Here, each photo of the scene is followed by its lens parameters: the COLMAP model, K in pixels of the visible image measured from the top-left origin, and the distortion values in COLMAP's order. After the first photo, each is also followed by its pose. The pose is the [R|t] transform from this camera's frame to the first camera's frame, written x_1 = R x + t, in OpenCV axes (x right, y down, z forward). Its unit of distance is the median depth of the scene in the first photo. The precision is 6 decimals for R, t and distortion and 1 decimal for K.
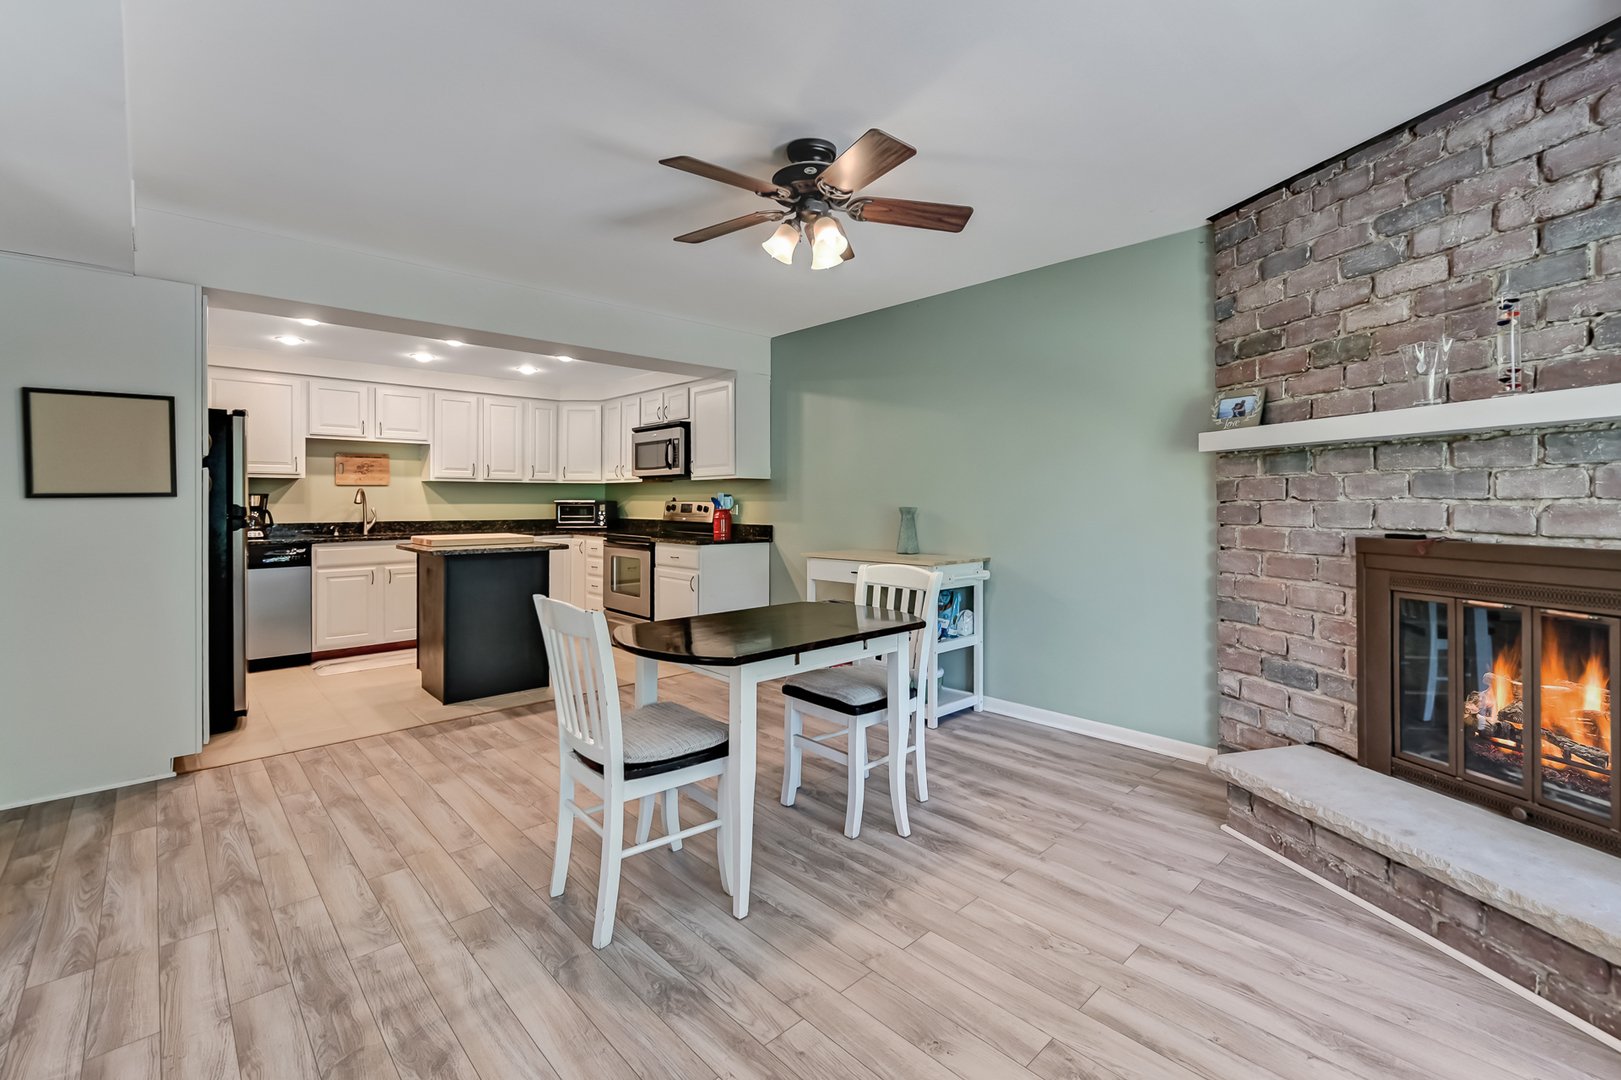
lens RADIAL K [[702.2, 0, 811.9], [0, 702.2, 501.9], [0, 0, 1]] dist [0.000039, -0.000006]
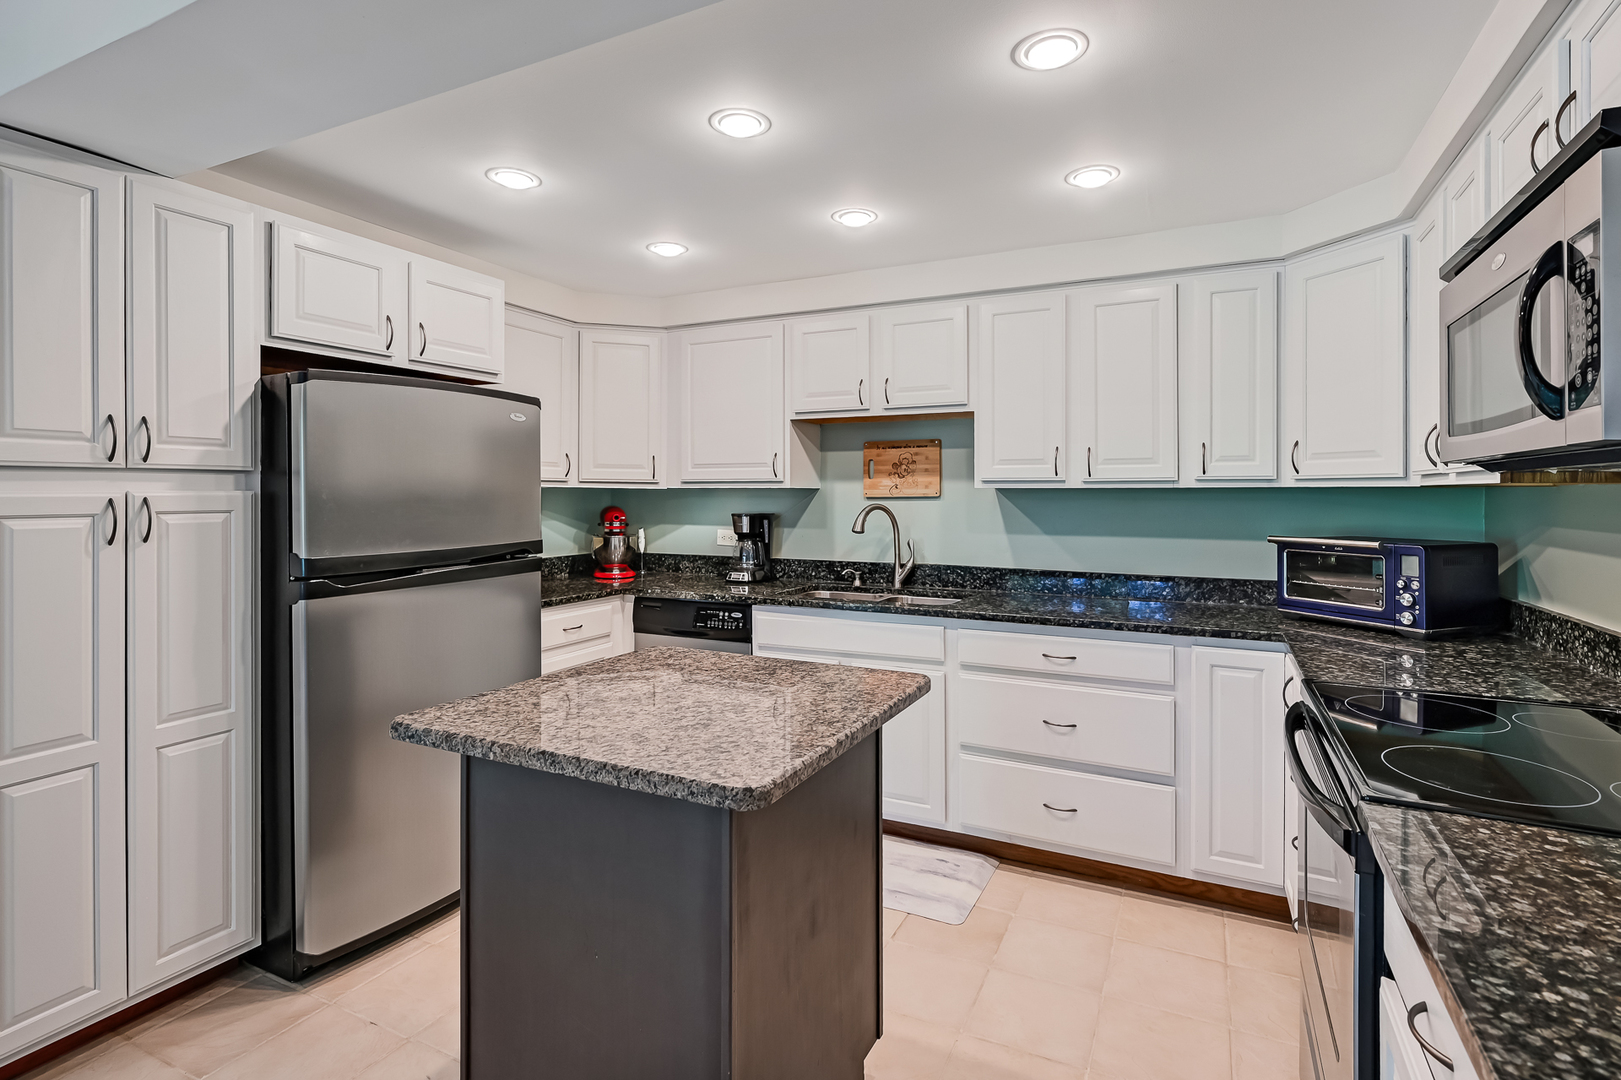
lens RADIAL K [[797.1, 0, 812.0], [0, 797.1, 496.5], [0, 0, 1]] dist [-0.000638, -0.000006]
pose [[0.347671, 0.000691, -0.937616, -0.071846], [0.002698, 0.999995, 0.001738, -0.025823], [0.937613, -0.003133, 0.347668, 0.710871]]
